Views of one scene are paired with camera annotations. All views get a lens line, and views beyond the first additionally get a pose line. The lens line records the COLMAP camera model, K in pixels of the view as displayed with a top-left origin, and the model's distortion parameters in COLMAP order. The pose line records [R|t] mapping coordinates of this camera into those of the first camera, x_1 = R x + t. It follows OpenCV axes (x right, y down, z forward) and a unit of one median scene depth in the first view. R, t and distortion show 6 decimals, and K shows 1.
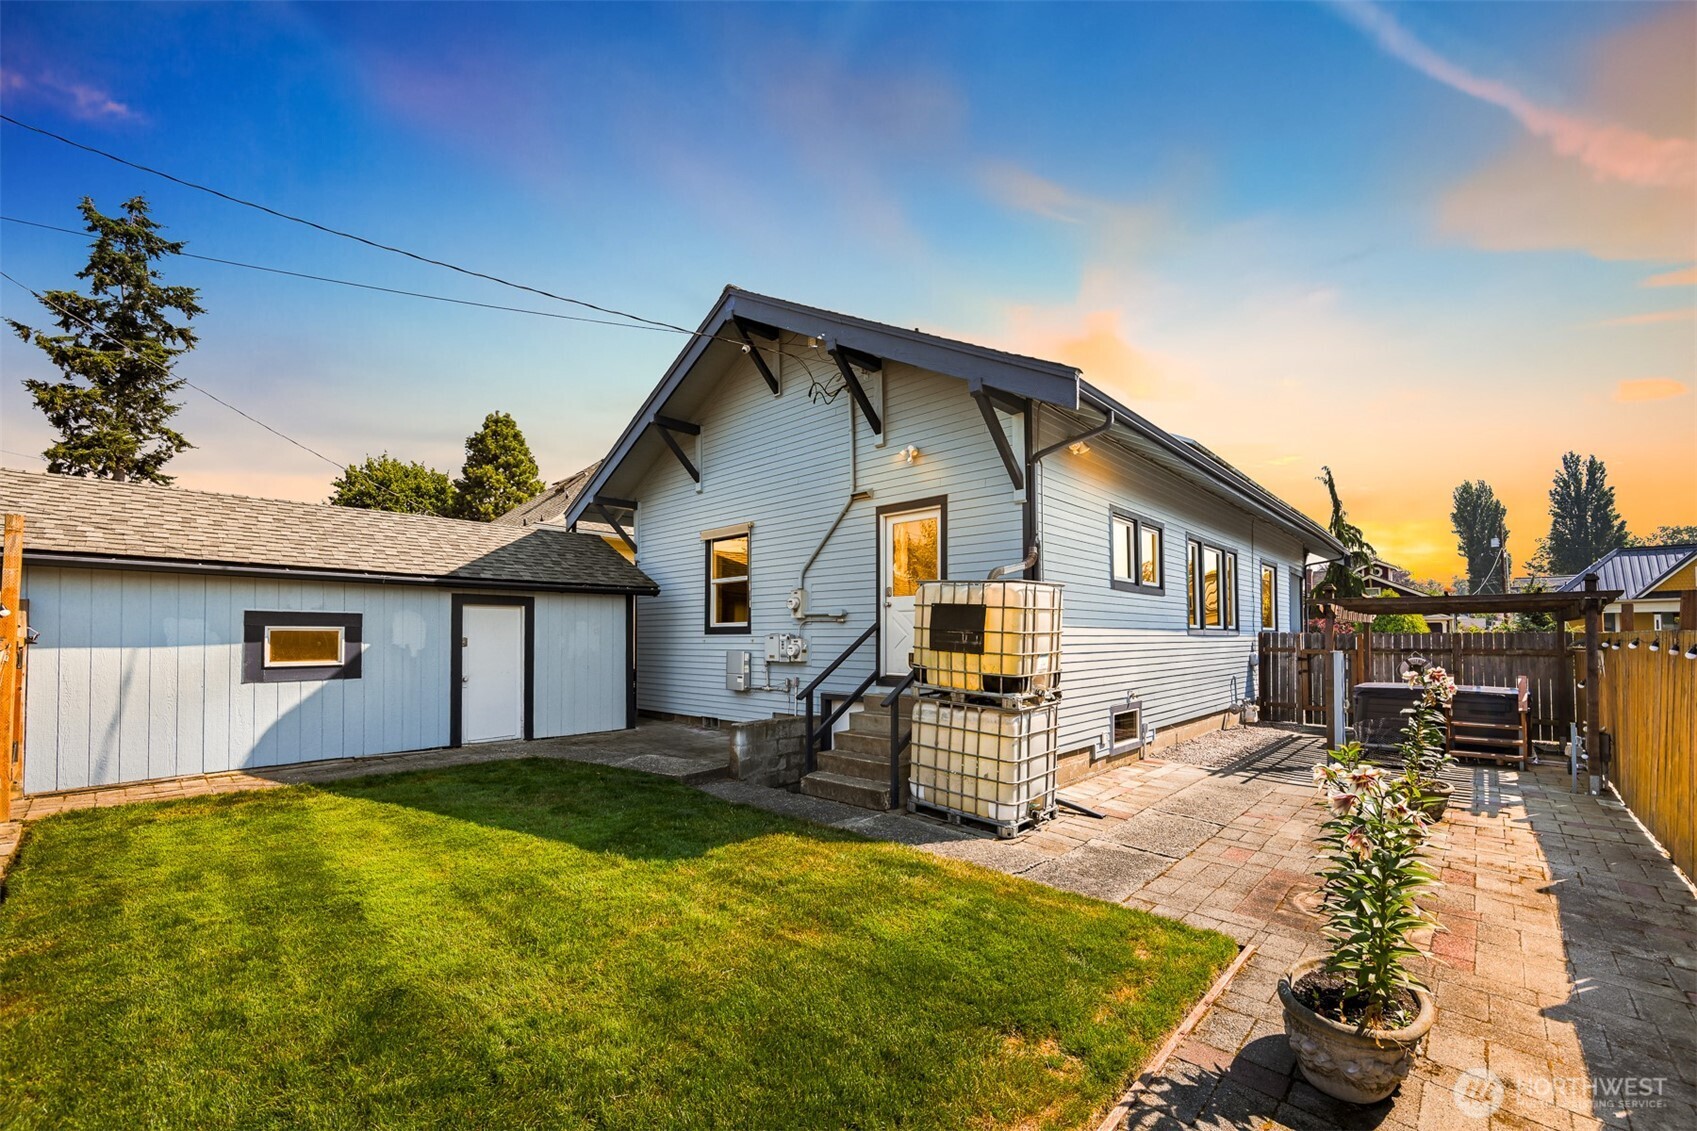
lens RADIAL K [[681.9, 0, 845.1], [0, 681.9, 571.2], [0, 0, 1]] dist [0.003636, -0.000110]
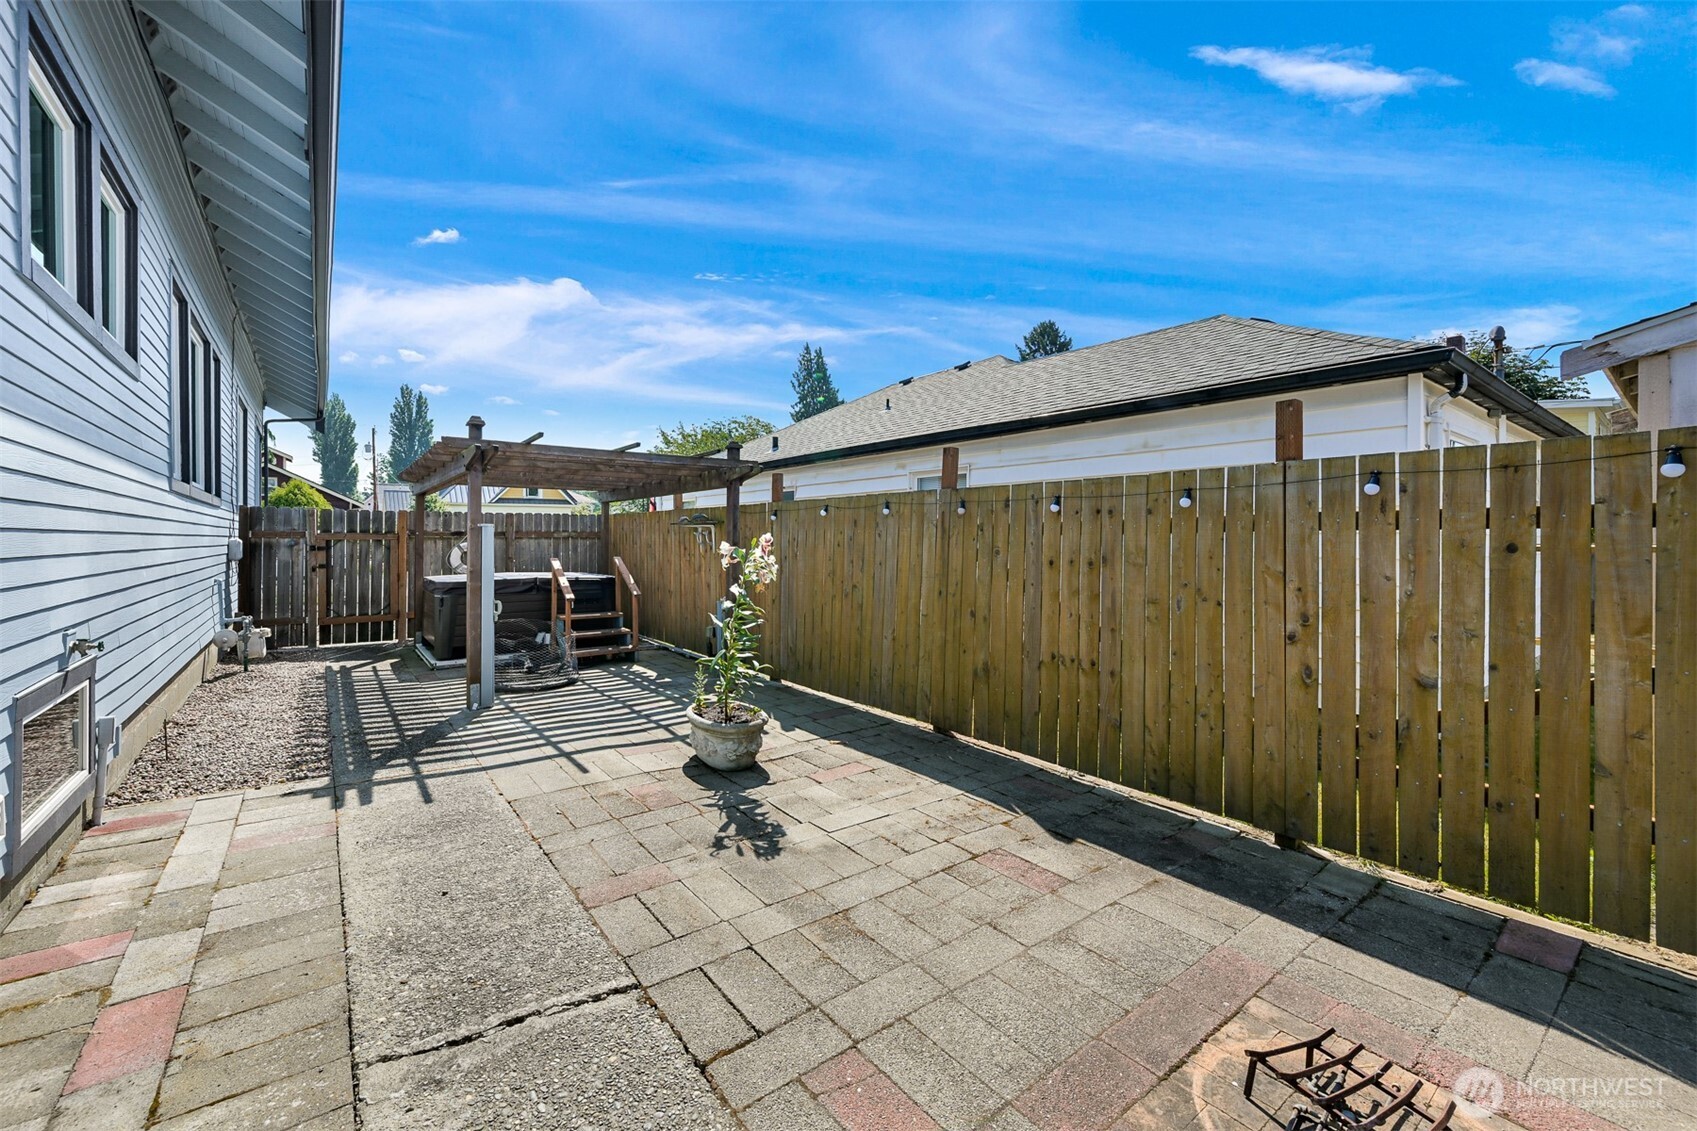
lens RADIAL K [[681.9, 0, 848.3], [0, 681.9, 557.1], [0, 0, 1]] dist [0.003636, -0.000110]
pose [[0.167145, -0.027070, 0.985561, 0.163475], [-0.092869, 0.994746, 0.043073, 0.091216], [-0.981549, -0.098727, 0.163753, 0.581619]]
